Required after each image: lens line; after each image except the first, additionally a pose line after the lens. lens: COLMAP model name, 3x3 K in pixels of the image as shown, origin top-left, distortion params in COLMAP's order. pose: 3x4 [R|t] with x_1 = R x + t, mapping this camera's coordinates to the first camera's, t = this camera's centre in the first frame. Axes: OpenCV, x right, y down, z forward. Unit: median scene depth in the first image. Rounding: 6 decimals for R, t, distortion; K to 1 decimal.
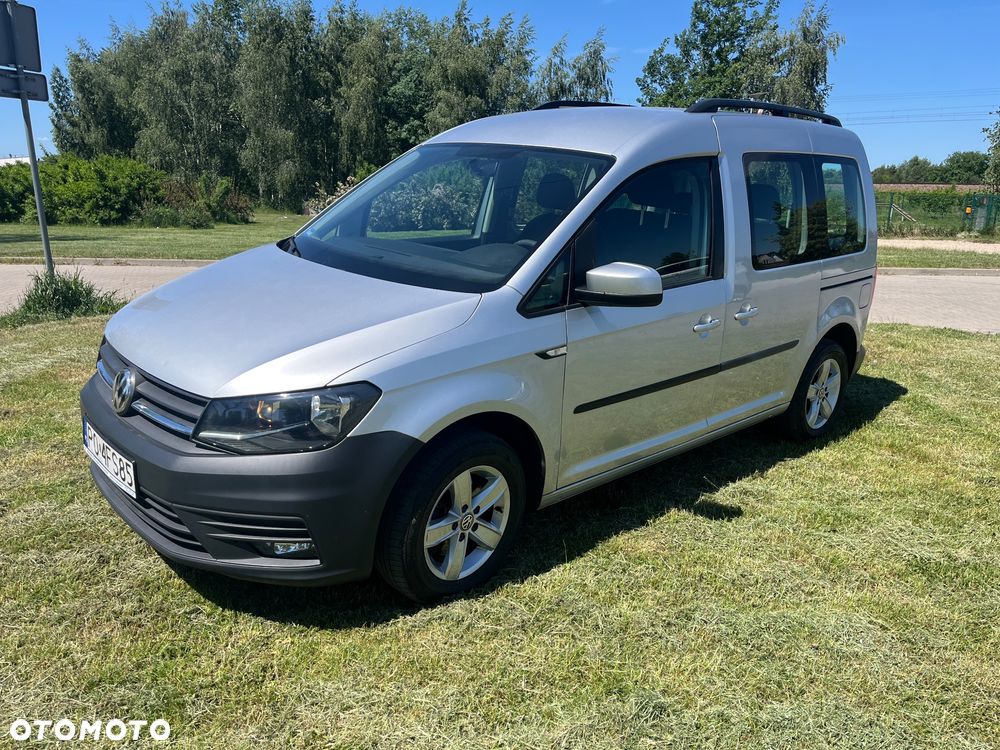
lens RADIAL K [[752.5, 0, 498.0], [0, 752.5, 388.0], [0, 0, 1]] dist [0.079235, -0.113829]
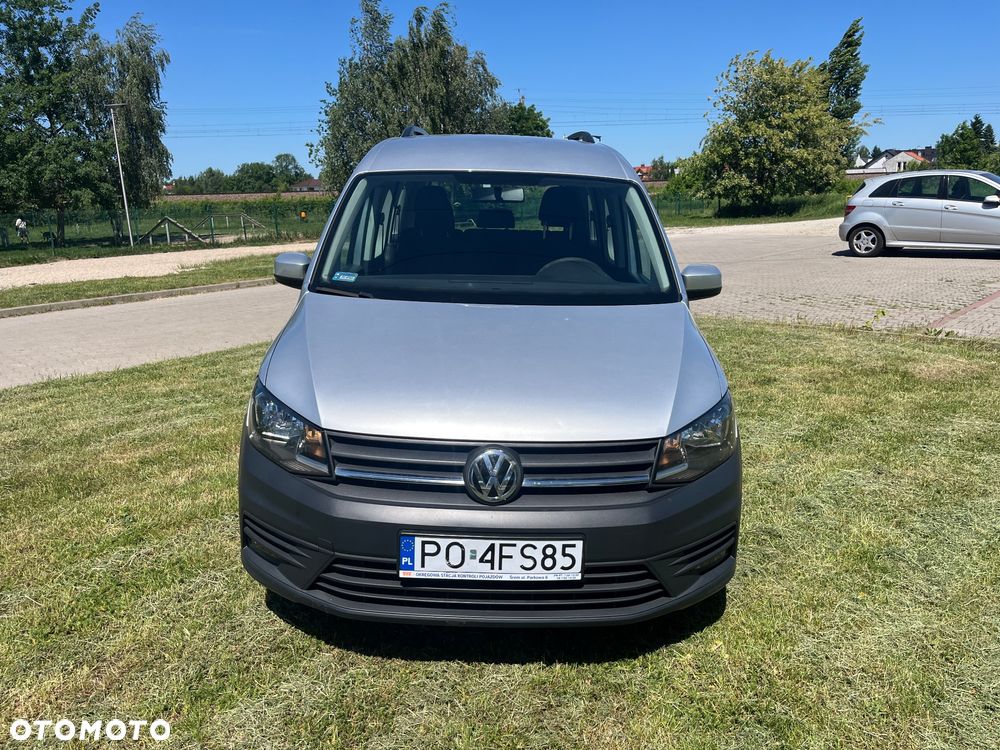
lens RADIAL K [[753.1, 0, 501.2], [0, 753.1, 377.2], [0, 0, 1]] dist [0.064591, -0.089506]
pose [[0.660718, -0.211040, 0.720356, -0.718057], [0.230291, 0.970375, 0.073062, -0.107884], [-0.714435, 0.117618, 0.689745, 0.276592]]
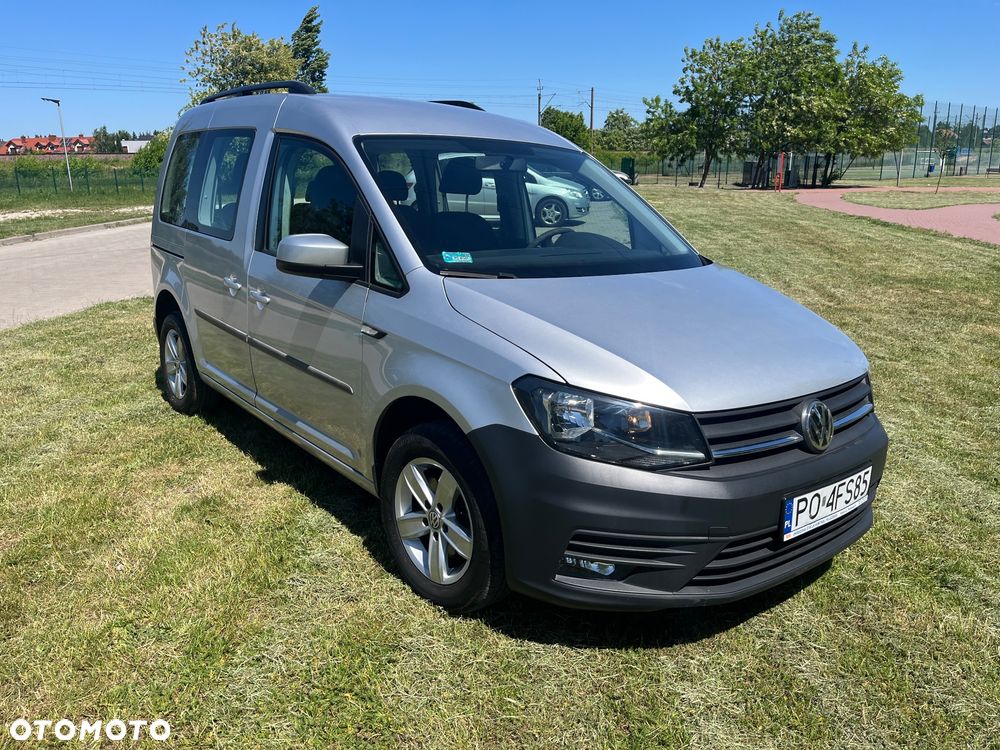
lens RADIAL K [[754.1, 0, 503.5], [0, 754.1, 370.9], [0, 0, 1]] dist [0.049056, -0.002480]
pose [[0.045574, -0.282142, 0.958289, -0.910606], [0.266058, 0.928066, 0.260591, -0.260884], [-0.962879, 0.243084, 0.117362, 0.835194]]
